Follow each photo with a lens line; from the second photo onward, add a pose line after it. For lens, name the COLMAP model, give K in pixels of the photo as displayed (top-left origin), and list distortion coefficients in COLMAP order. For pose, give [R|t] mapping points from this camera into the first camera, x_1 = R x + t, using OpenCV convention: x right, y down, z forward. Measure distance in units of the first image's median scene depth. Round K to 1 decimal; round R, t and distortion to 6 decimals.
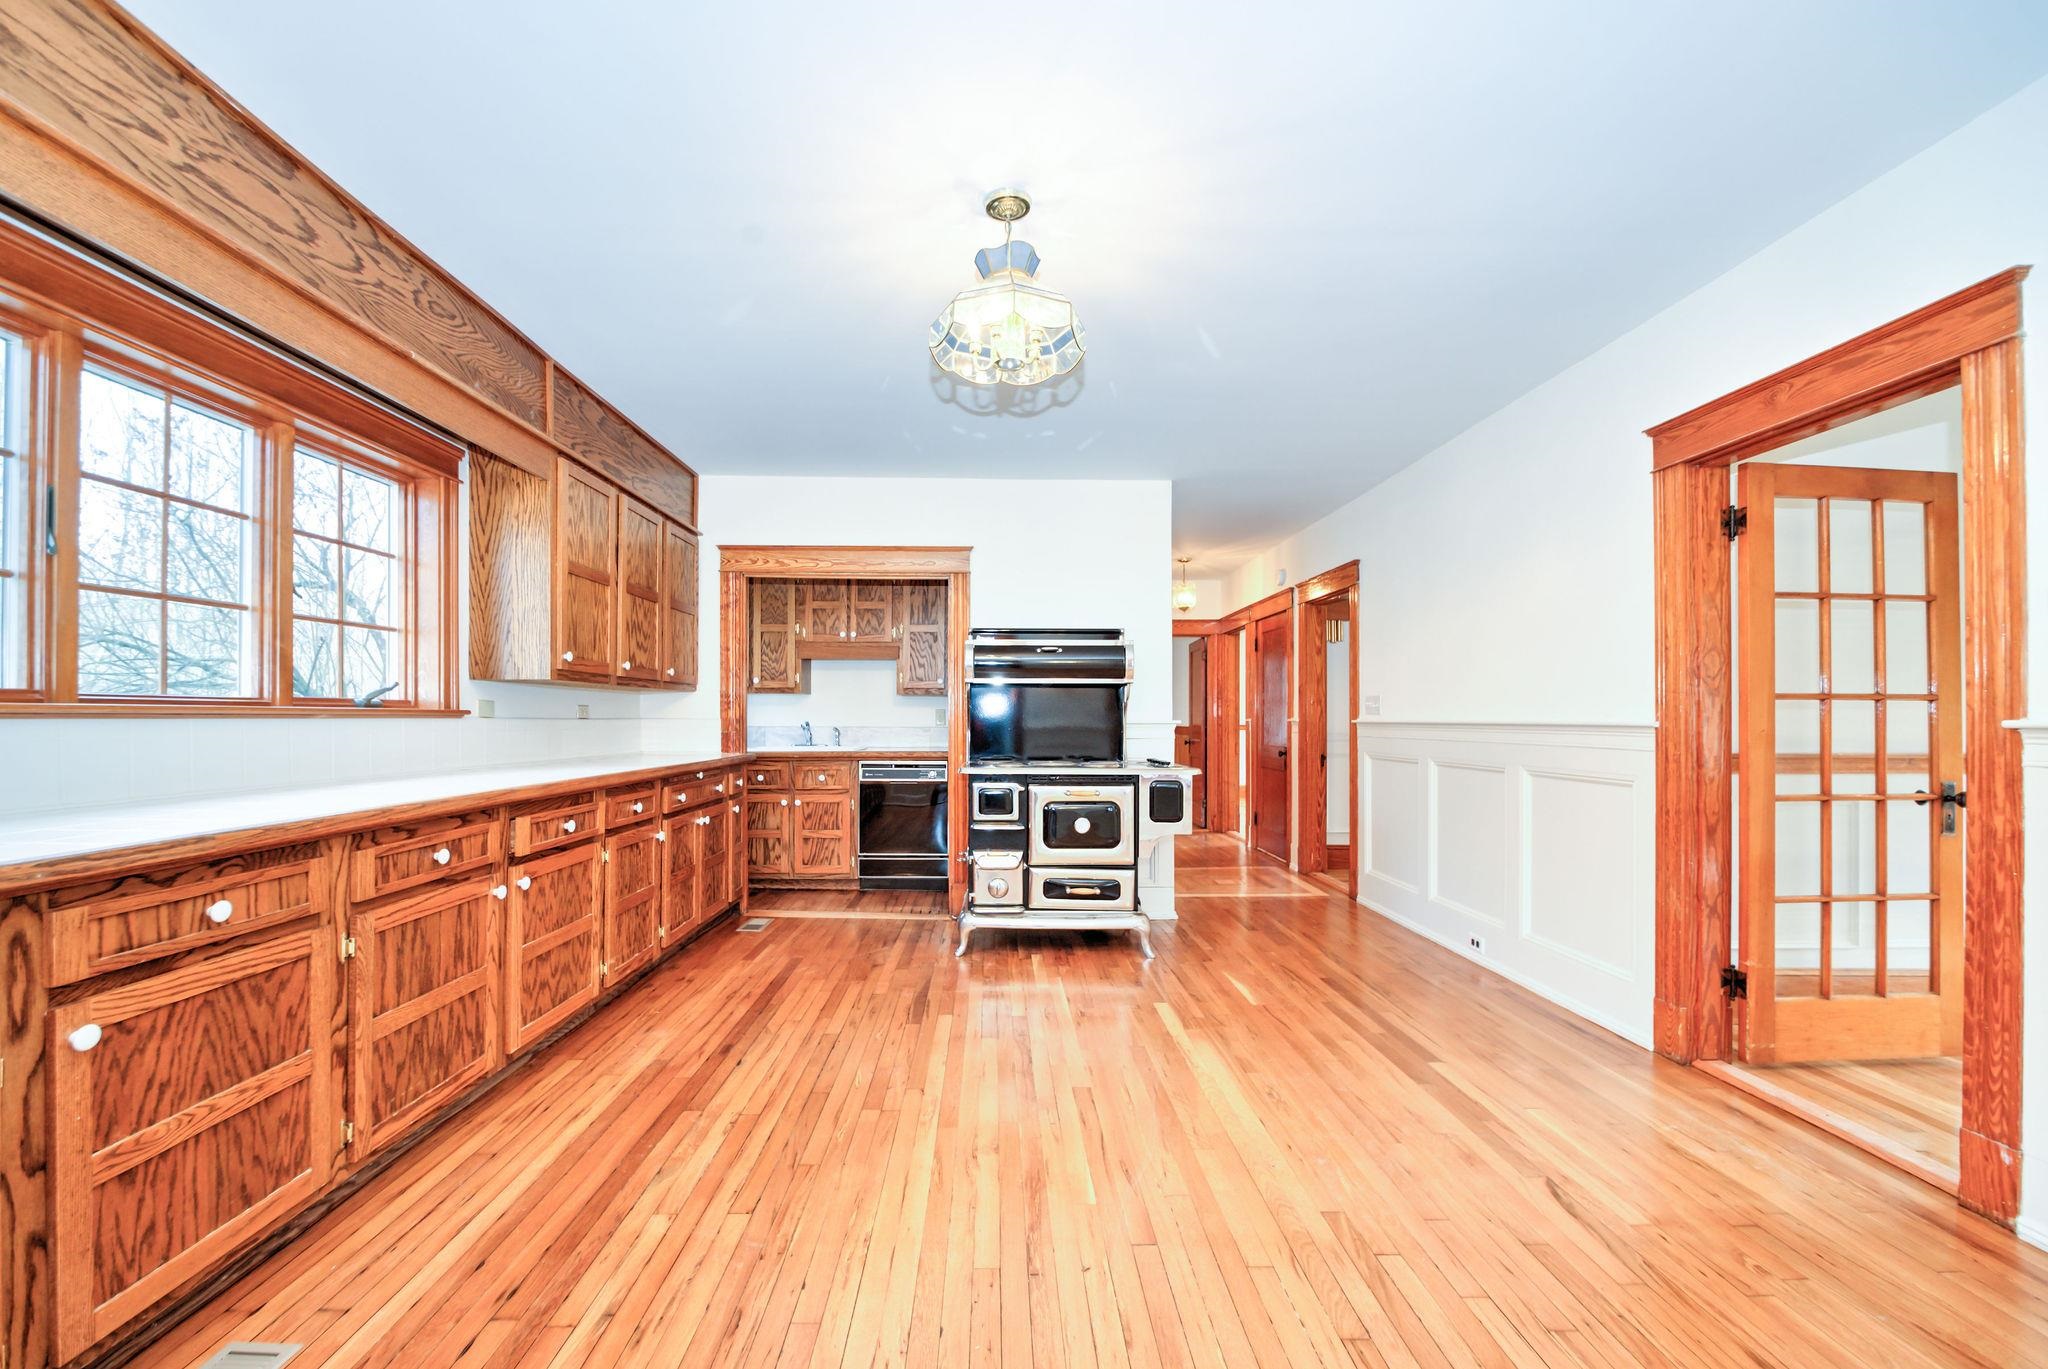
lens RADIAL K [[846.3, 0, 993.1], [0, 846.3, 717.4], [0, 0, 1]] dist [-0.004167, -0.006077]
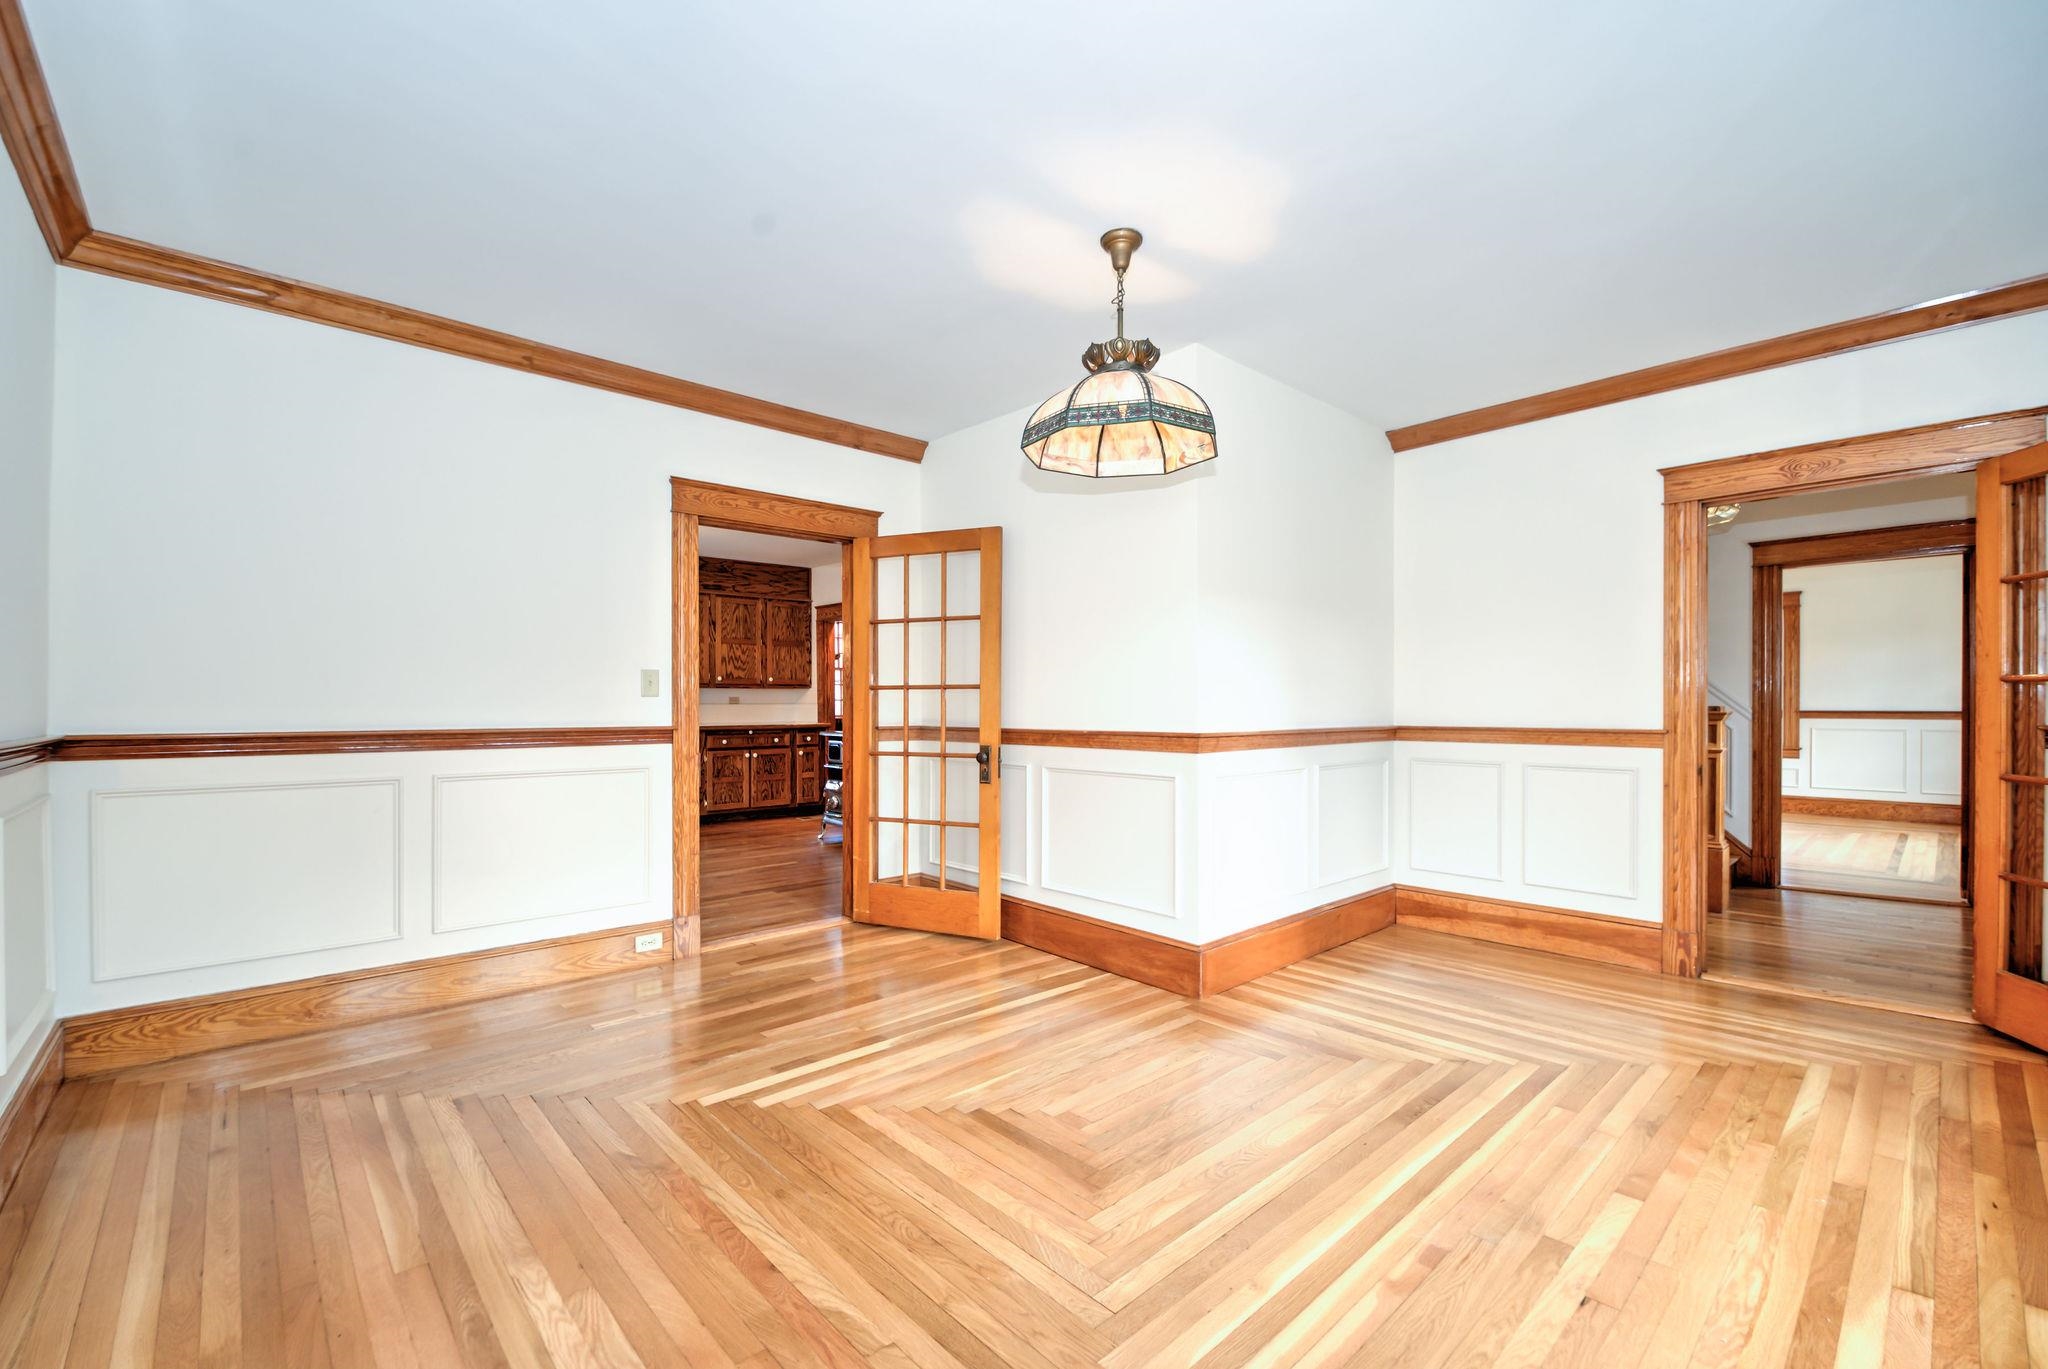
lens RADIAL K [[846.3, 0, 1016.1], [0, 846.3, 706.5], [0, 0, 1]] dist [-0.004167, -0.006077]
pose [[0.669677, -0.002208, -0.742650, 2.000184], [0.006078, 0.999978, 0.002508, 0.009485], [0.742628, -0.006193, 0.669676, 0.166944]]
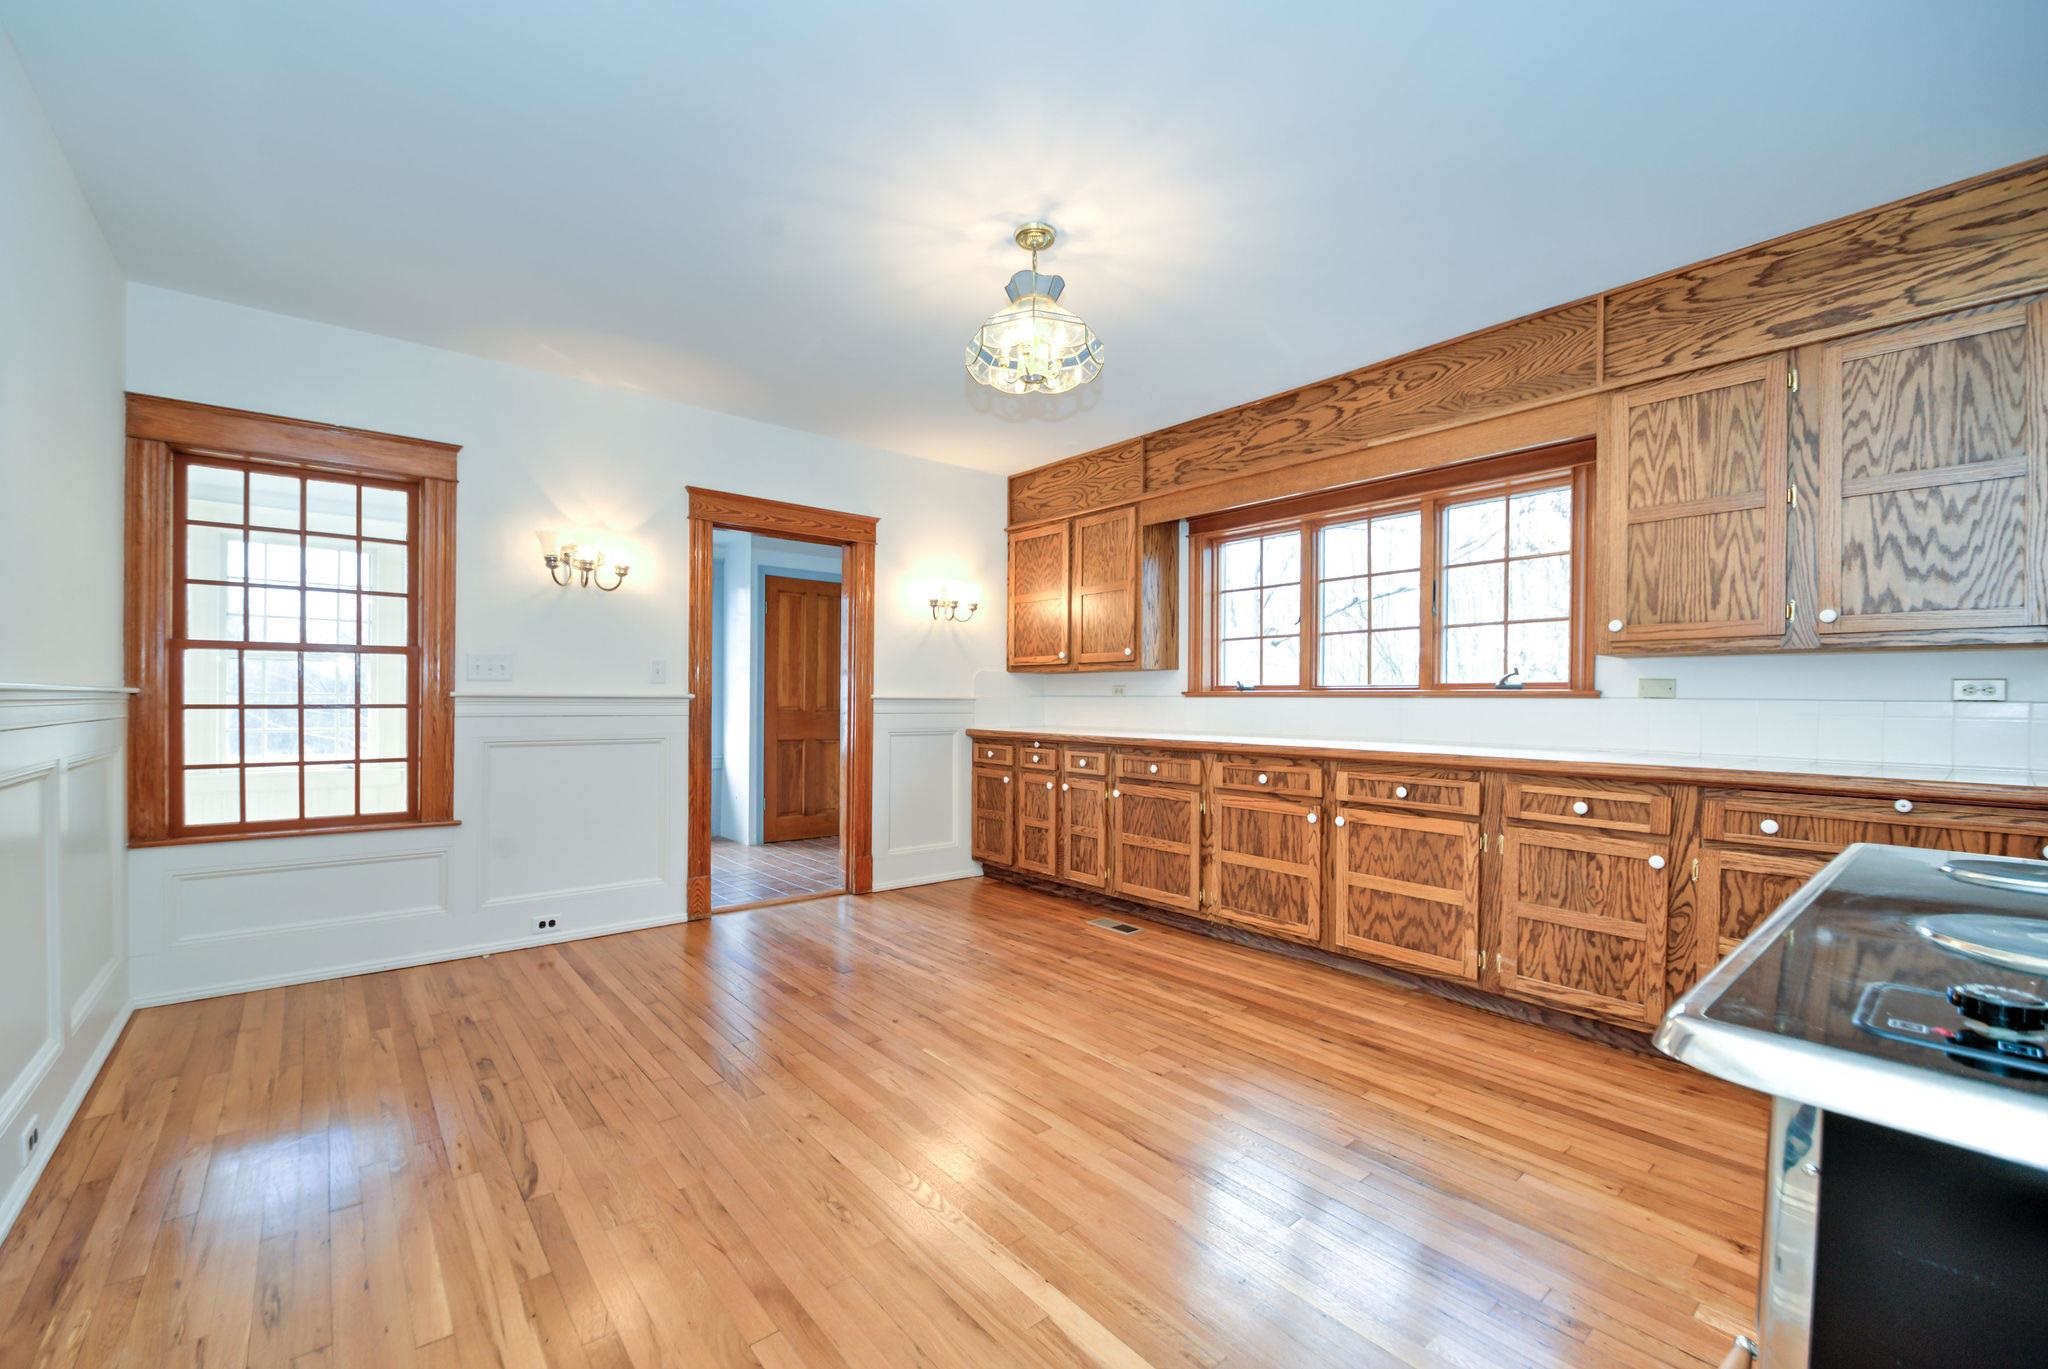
lens RADIAL K [[846.3, 0, 993.3], [0, 846.3, 709.2], [0, 0, 1]] dist [-0.004167, -0.006077]
pose [[-0.784998, 0.005416, -0.619474, 0.555215], [-0.004222, 0.999892, 0.014092, 0.002793], [0.619483, 0.013678, -0.784891, 1.359139]]
